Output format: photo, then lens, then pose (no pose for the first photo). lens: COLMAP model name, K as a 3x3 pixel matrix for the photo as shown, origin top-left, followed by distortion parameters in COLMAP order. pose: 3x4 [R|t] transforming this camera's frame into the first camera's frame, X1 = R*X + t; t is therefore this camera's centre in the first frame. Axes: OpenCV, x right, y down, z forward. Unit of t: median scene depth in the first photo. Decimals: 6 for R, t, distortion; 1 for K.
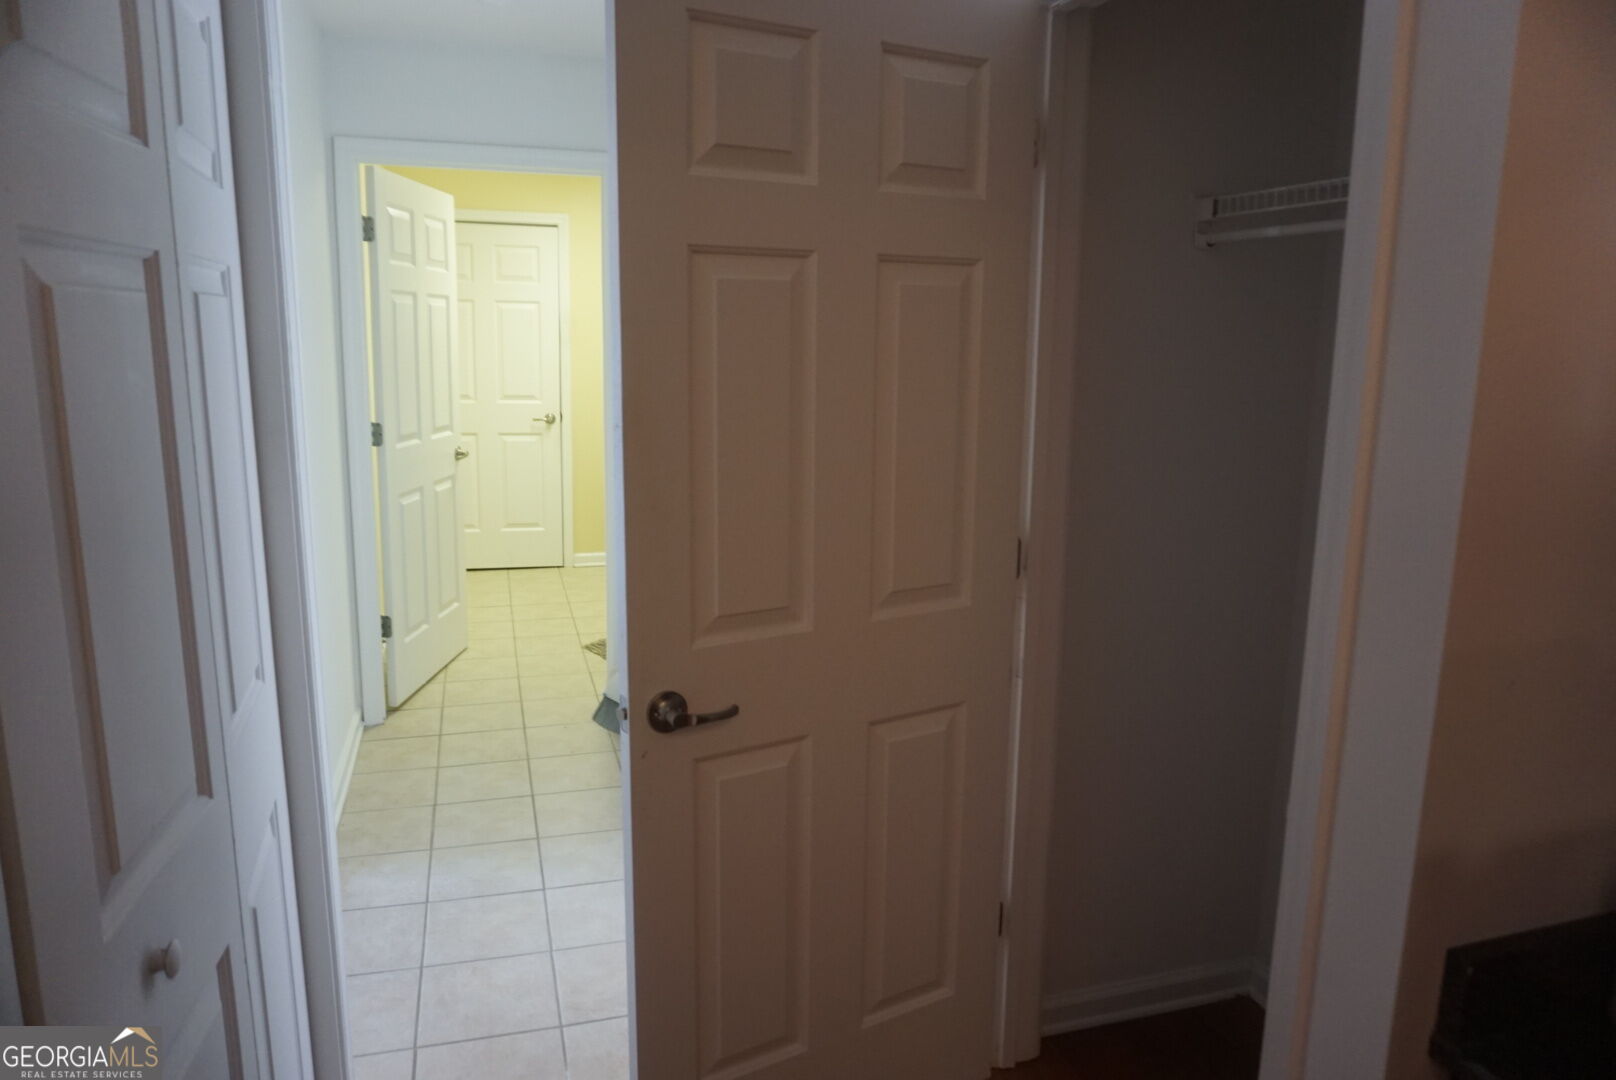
lens RADIAL K [[1080.5, 0, 806.1], [0, 1080.5, 533.5], [0, 0, 1]] dist [-0.032921, 0.000110]
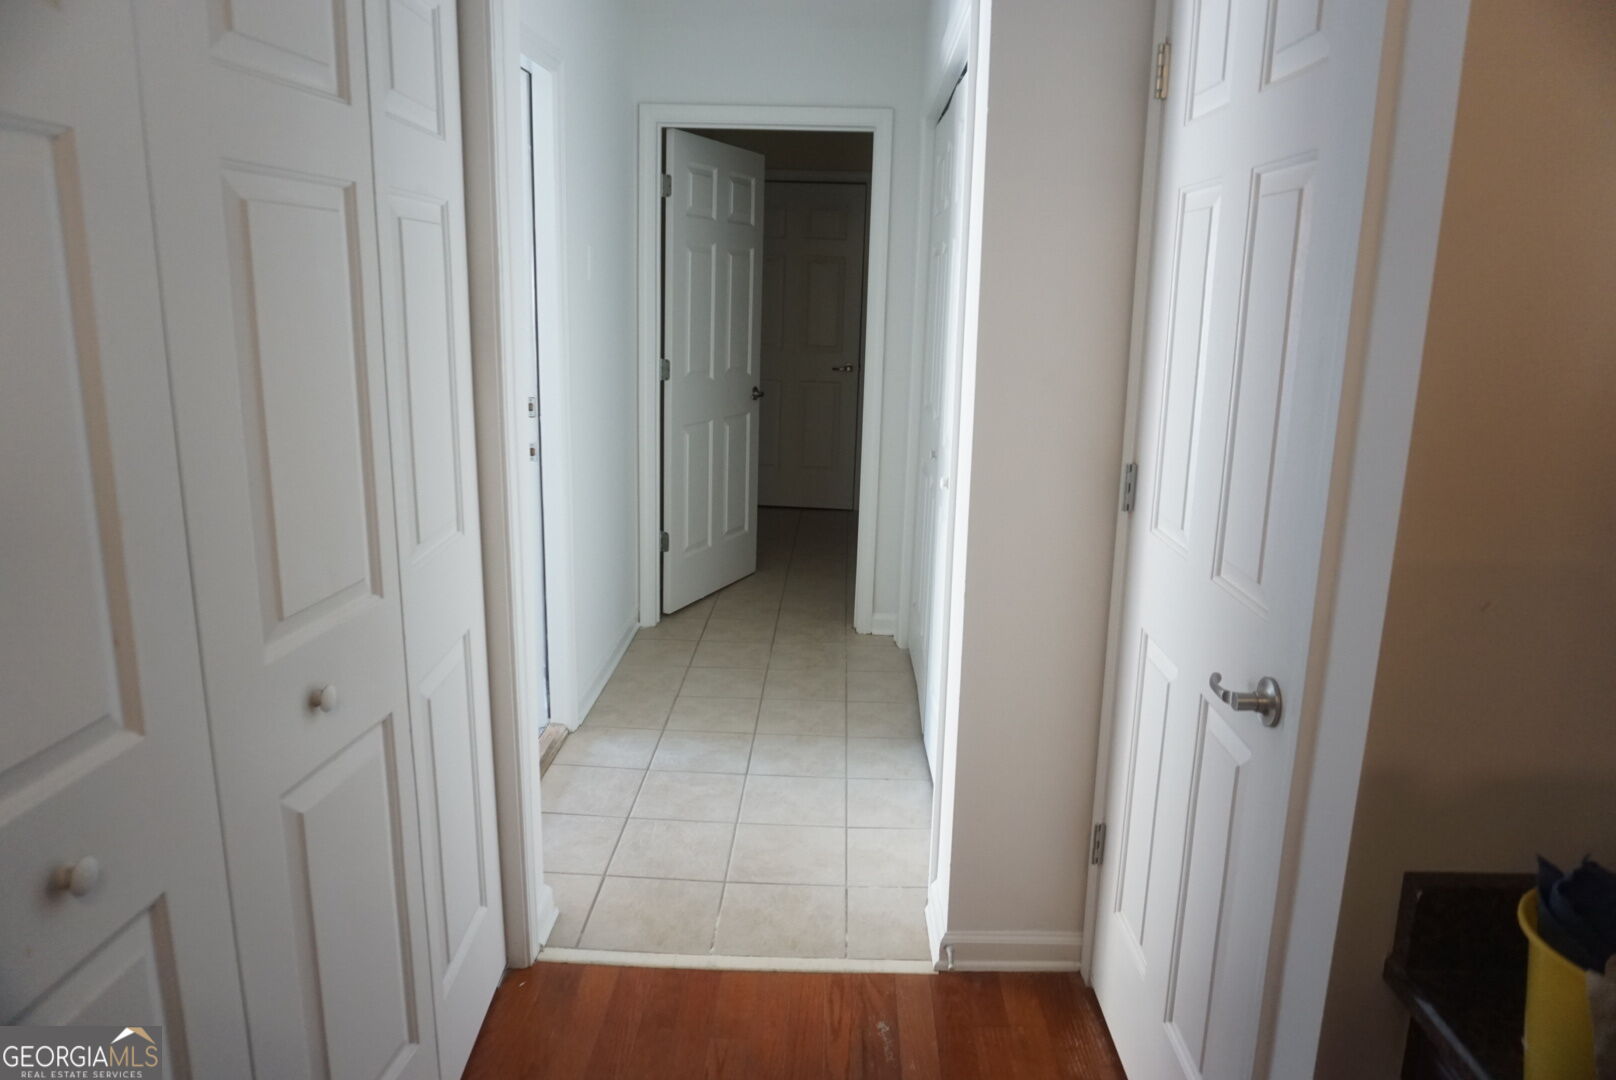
lens RADIAL K [[1085.8, 0, 808.0], [0, 1085.8, 540.0], [0, 0, 1]] dist [-0.052010, -0.000127]
pose [[0.945773, 0.080737, -0.314634, 0.363550], [-0.070753, 0.996565, 0.043047, 0.080985], [0.317028, -0.018451, 0.948237, -0.105641]]
